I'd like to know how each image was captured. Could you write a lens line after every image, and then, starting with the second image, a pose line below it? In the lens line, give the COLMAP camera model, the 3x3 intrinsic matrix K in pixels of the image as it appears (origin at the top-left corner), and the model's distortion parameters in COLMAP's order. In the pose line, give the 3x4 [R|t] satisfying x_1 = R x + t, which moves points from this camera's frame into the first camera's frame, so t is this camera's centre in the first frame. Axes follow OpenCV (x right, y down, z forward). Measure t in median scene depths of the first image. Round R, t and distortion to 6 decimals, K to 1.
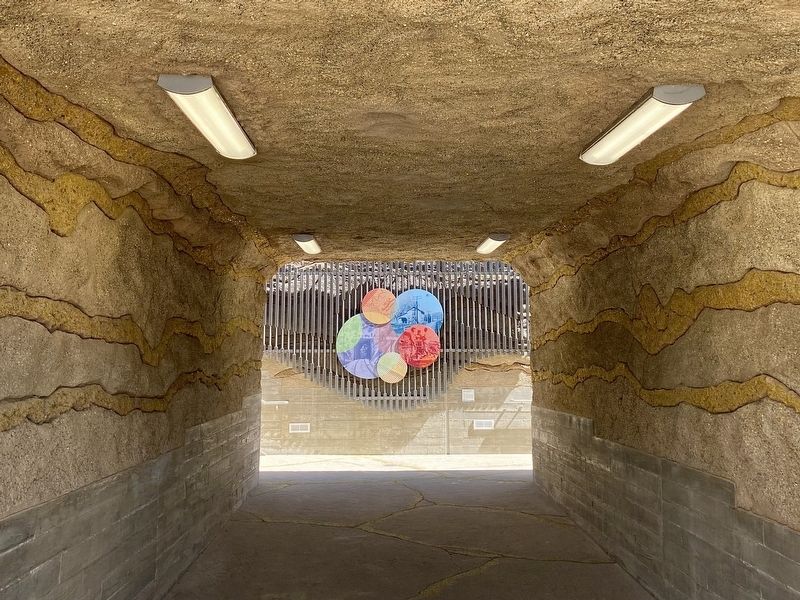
lens RADIAL K [[728.1, 0, 400.2], [0, 728.1, 298.7], [0, 0, 1]] dist [0.045498, -0.010420]
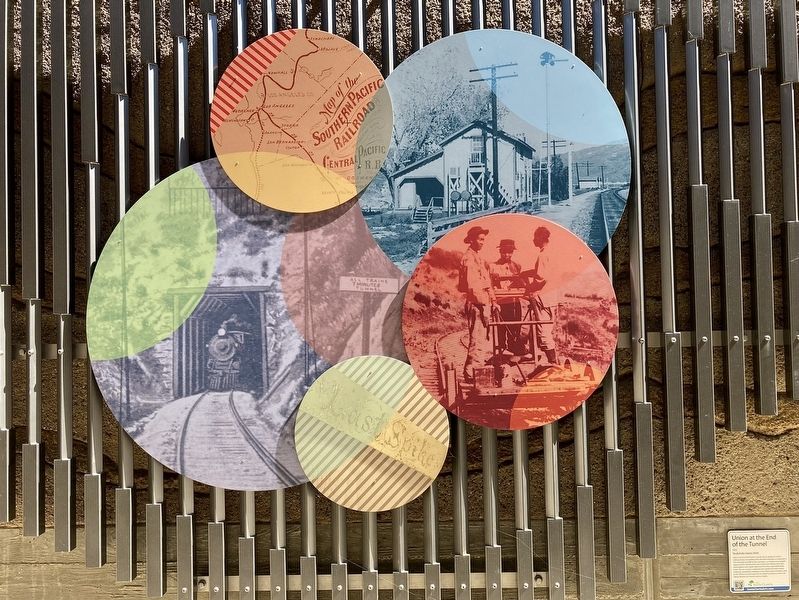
lens RADIAL K [[727.2, 0, 399.9], [0, 727.2, 298.0], [0, 0, 1]] dist [0.045498, -0.010420]
pose [[0.995006, -0.019859, -0.097820, 0.016179], [0.023547, 0.999049, 0.036694, 0.051097], [0.096998, -0.038814, 0.994527, 0.804141]]
